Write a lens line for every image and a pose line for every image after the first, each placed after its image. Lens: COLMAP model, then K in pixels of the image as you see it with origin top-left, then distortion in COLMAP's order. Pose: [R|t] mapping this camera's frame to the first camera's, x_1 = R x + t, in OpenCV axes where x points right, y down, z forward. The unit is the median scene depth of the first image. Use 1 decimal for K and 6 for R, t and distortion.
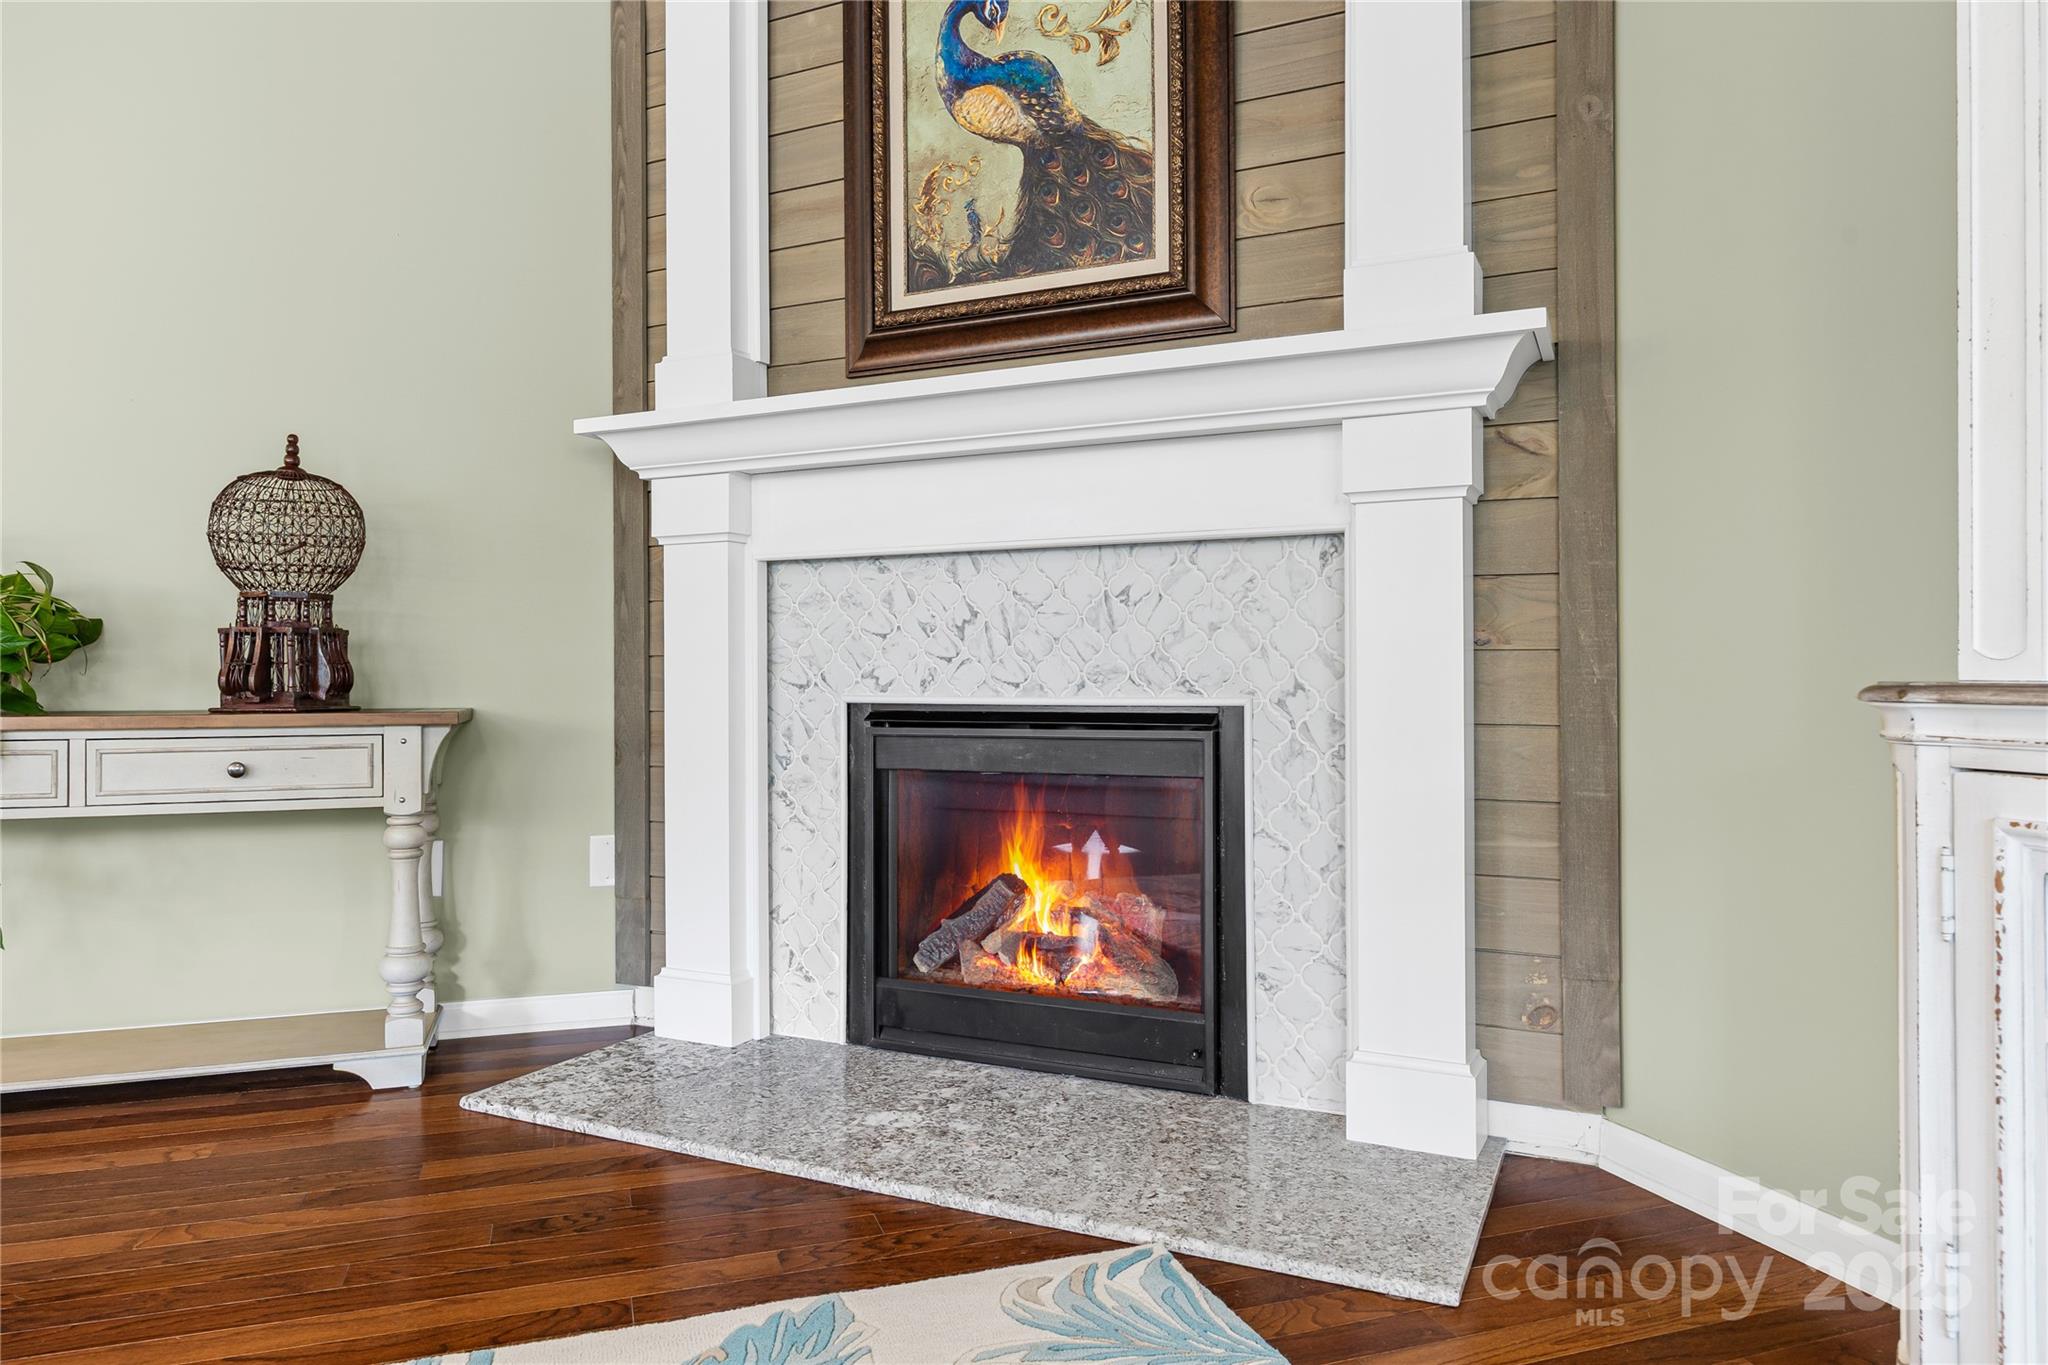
lens RADIAL K [[1273.8, 0, 1033.0], [0, 1273.8, 677.6], [0, 0, 1]] dist [-0.015125, 0.001182]
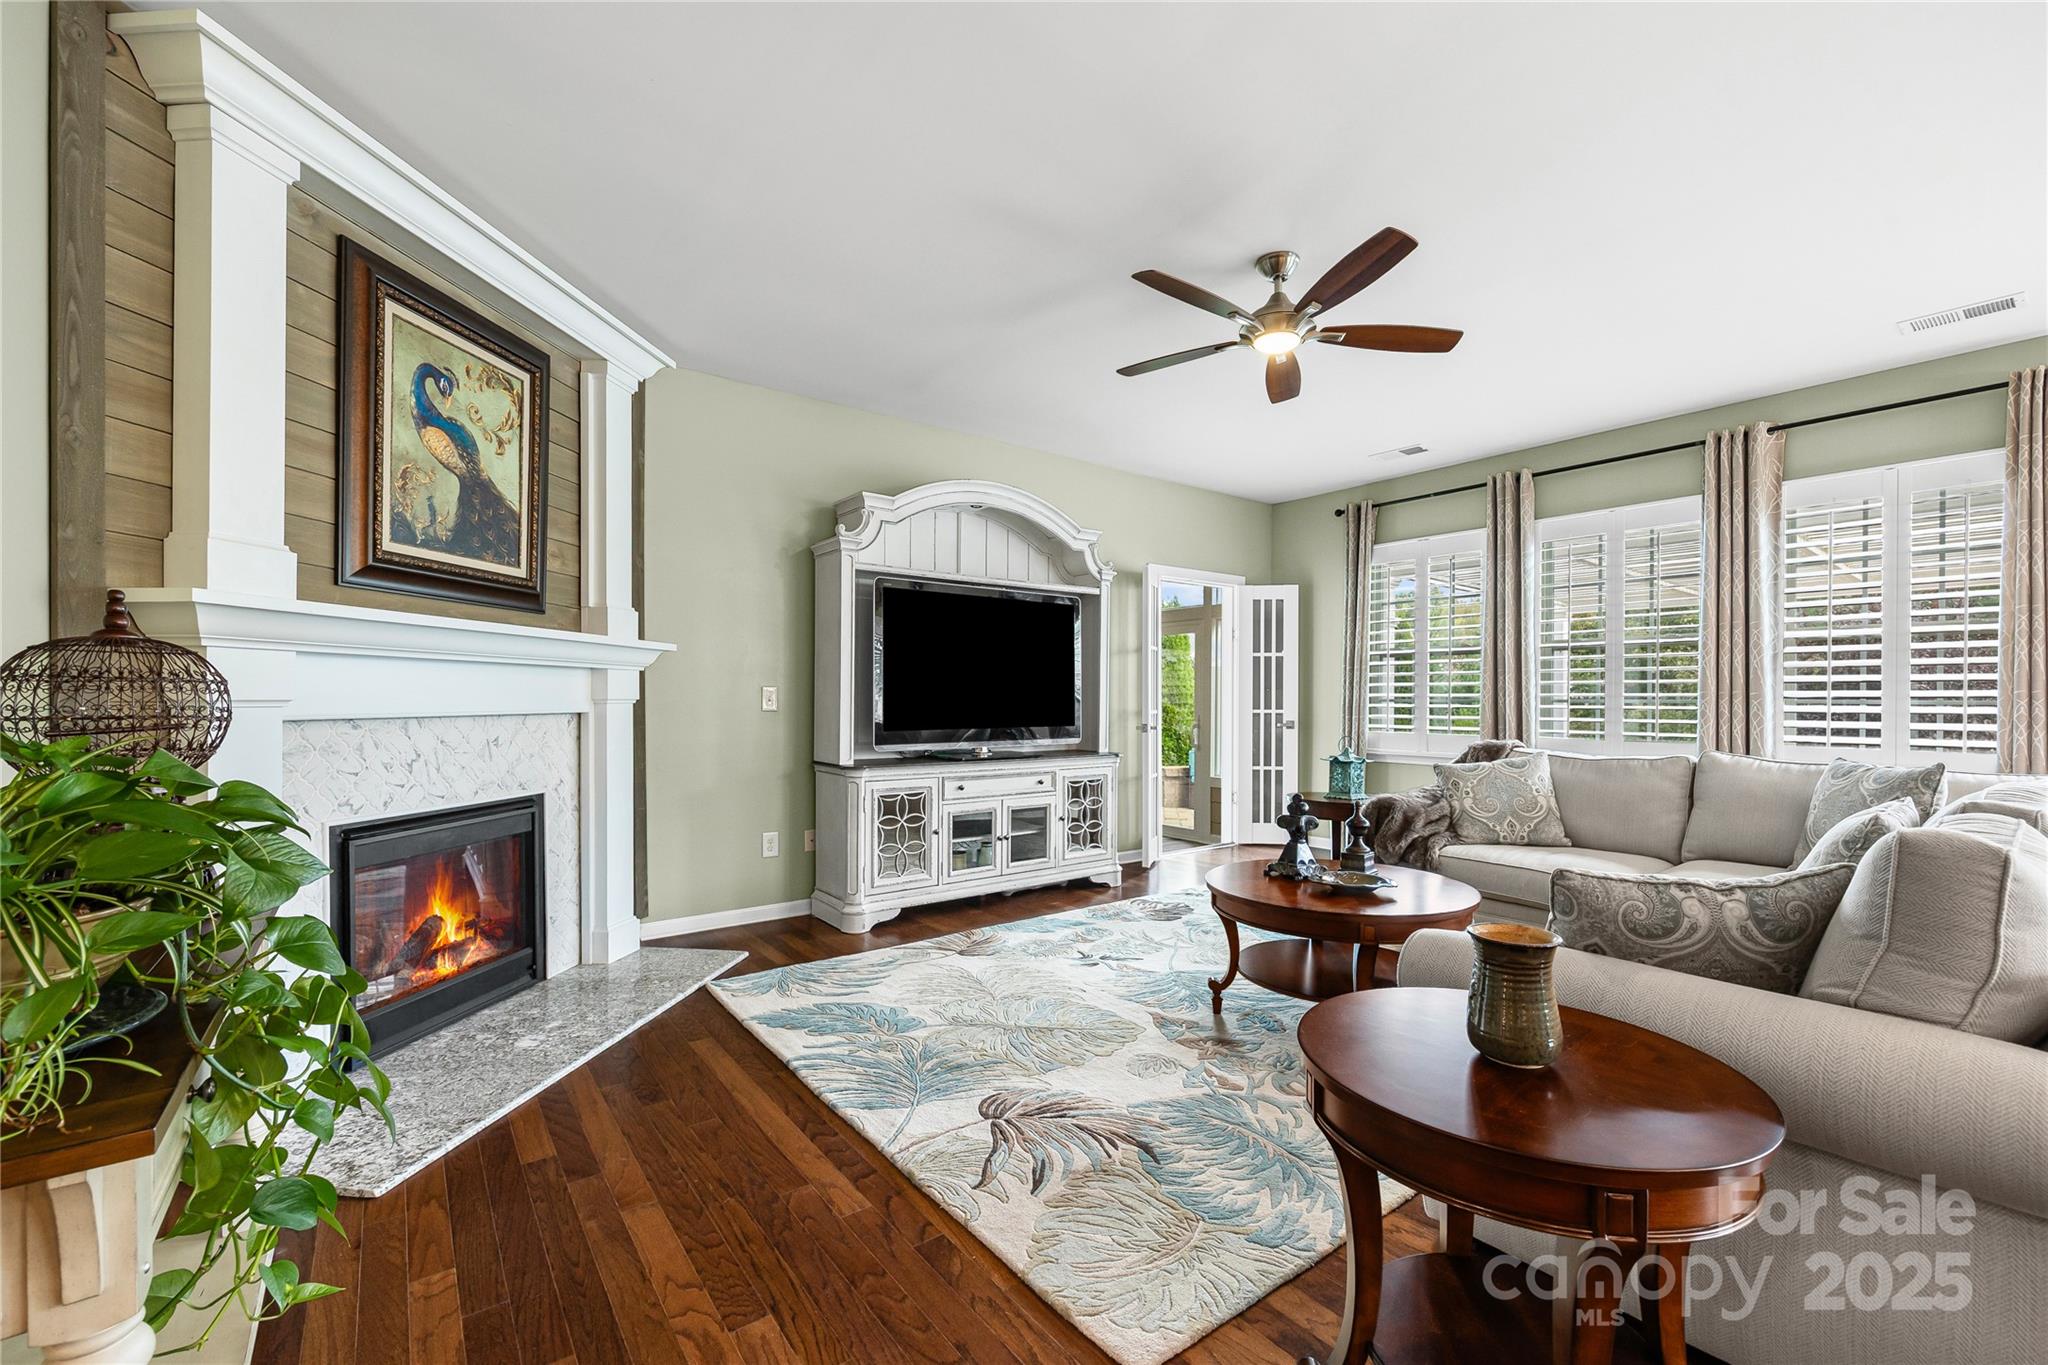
lens RADIAL K [[834.2, 0, 1035.6], [0, 834.2, 697.6], [0, 0, 1]] dist [-0.003358, 0.000642]
pose [[-0.306416, -0.000406, 0.951898, -1.286166], [-0.008658, 0.999960, -0.002360, -0.127989], [-0.951858, -0.008965, -0.306407, 0.599090]]
